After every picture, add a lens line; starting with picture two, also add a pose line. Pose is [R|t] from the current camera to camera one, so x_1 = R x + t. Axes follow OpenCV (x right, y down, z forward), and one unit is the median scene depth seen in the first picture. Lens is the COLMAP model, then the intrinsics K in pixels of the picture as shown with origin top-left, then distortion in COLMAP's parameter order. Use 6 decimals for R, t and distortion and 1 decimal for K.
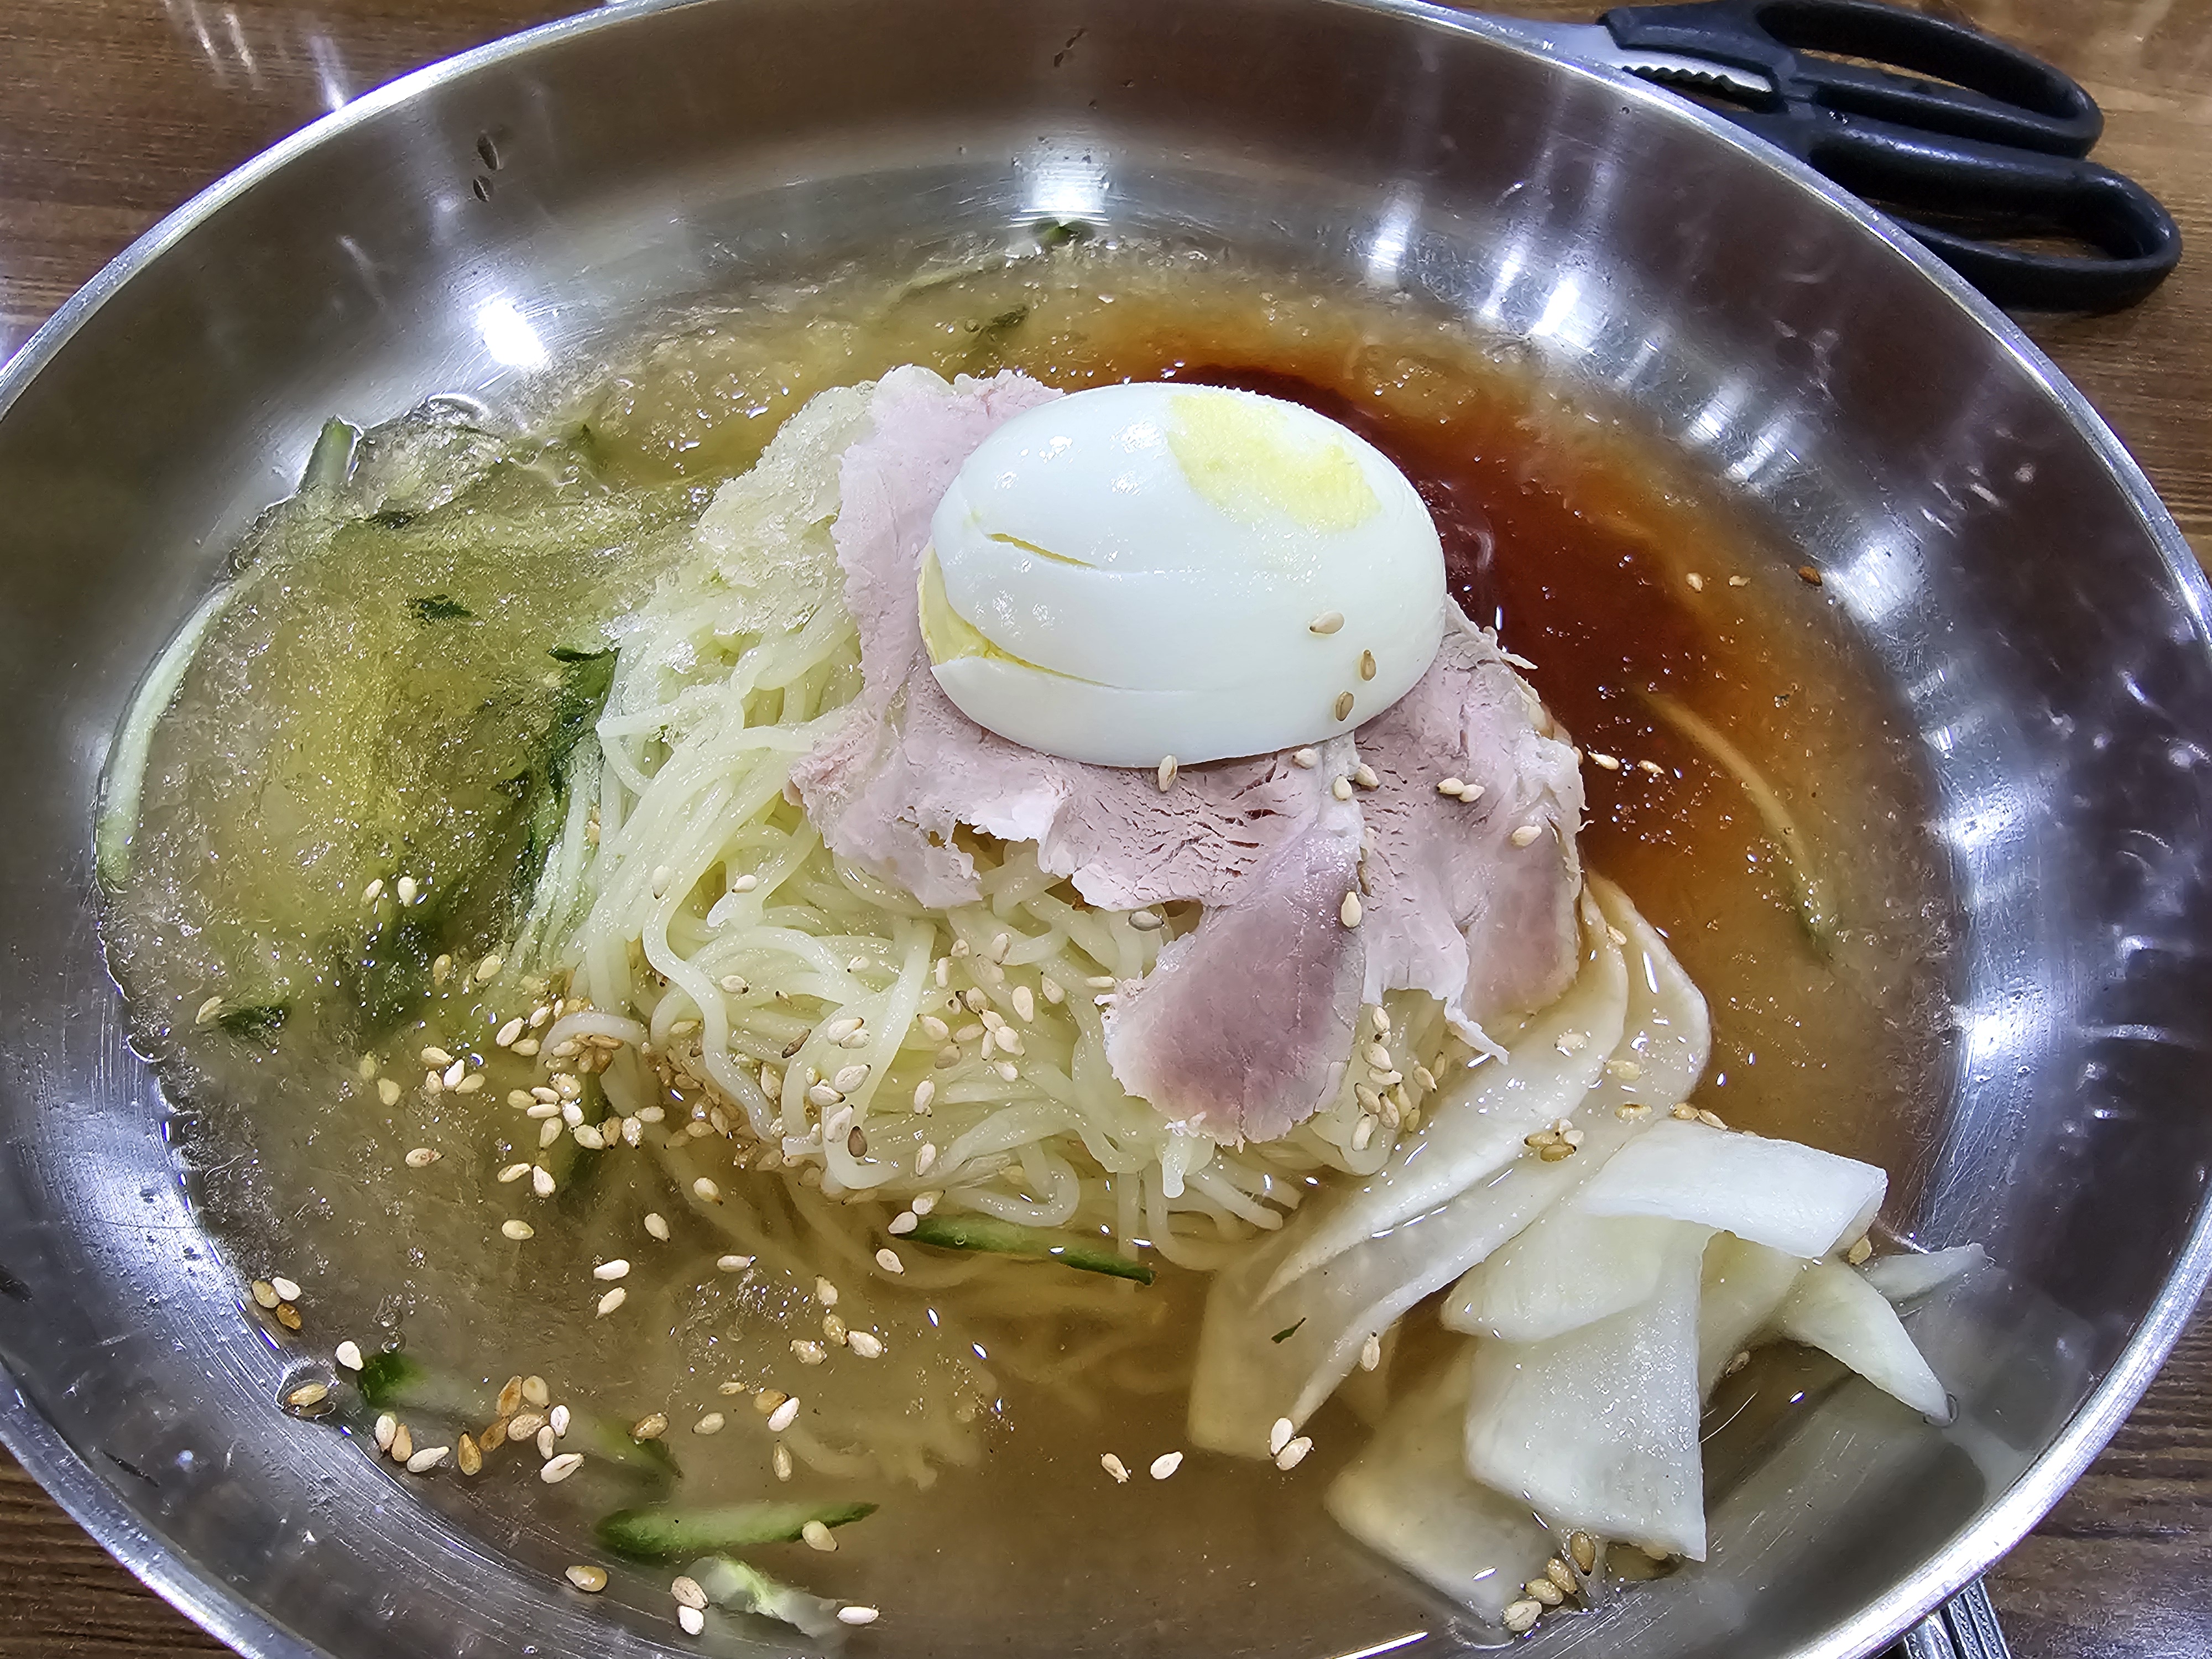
lens RADIAL K [[1547.6, 0, 1111.5], [0, 1547.6, 829.4], [0, 0, 1]] dist [0.001924, 0.002670]
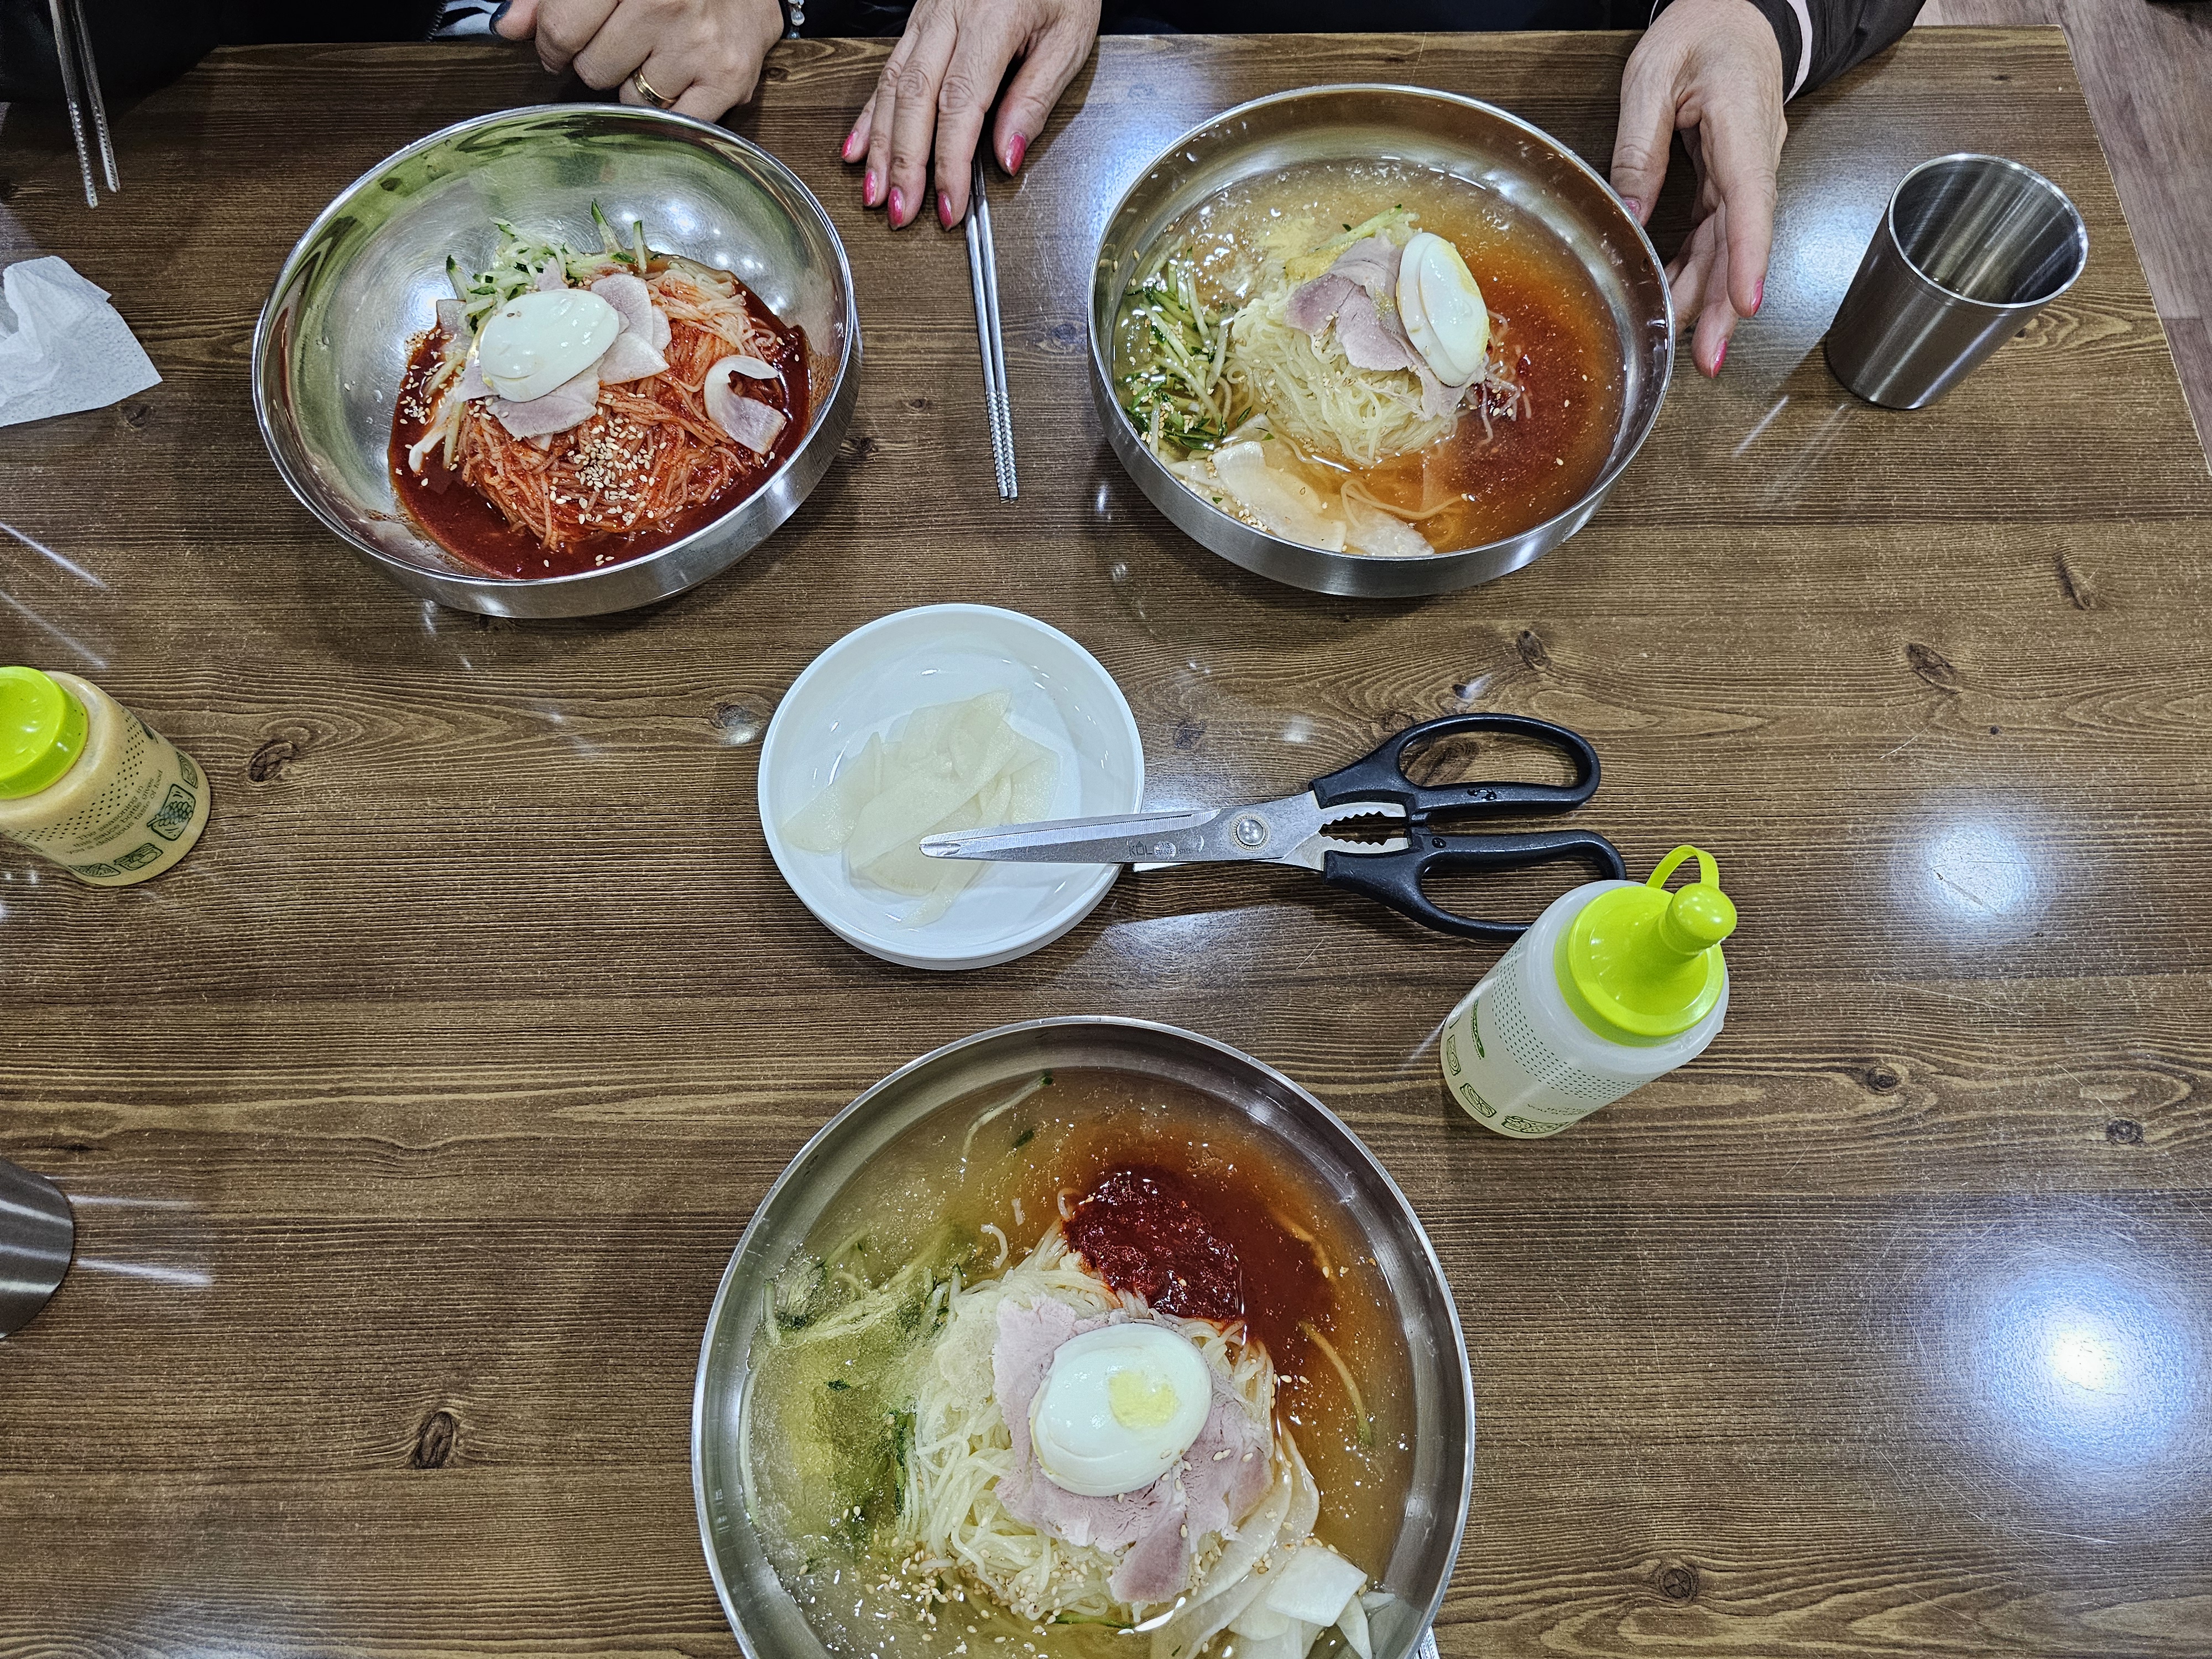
lens RADIAL K [[1495.9, 0, 1105.0], [0, 1495.9, 832.7], [0, 0, 1]] dist [0.005422, 0.000437]
pose [[0.993372, -0.114931, 0.001539, 0.139820], [0.111889, 0.969972, 0.215952, -1.814394], [-0.026312, -0.214348, 0.976403, -1.505201]]
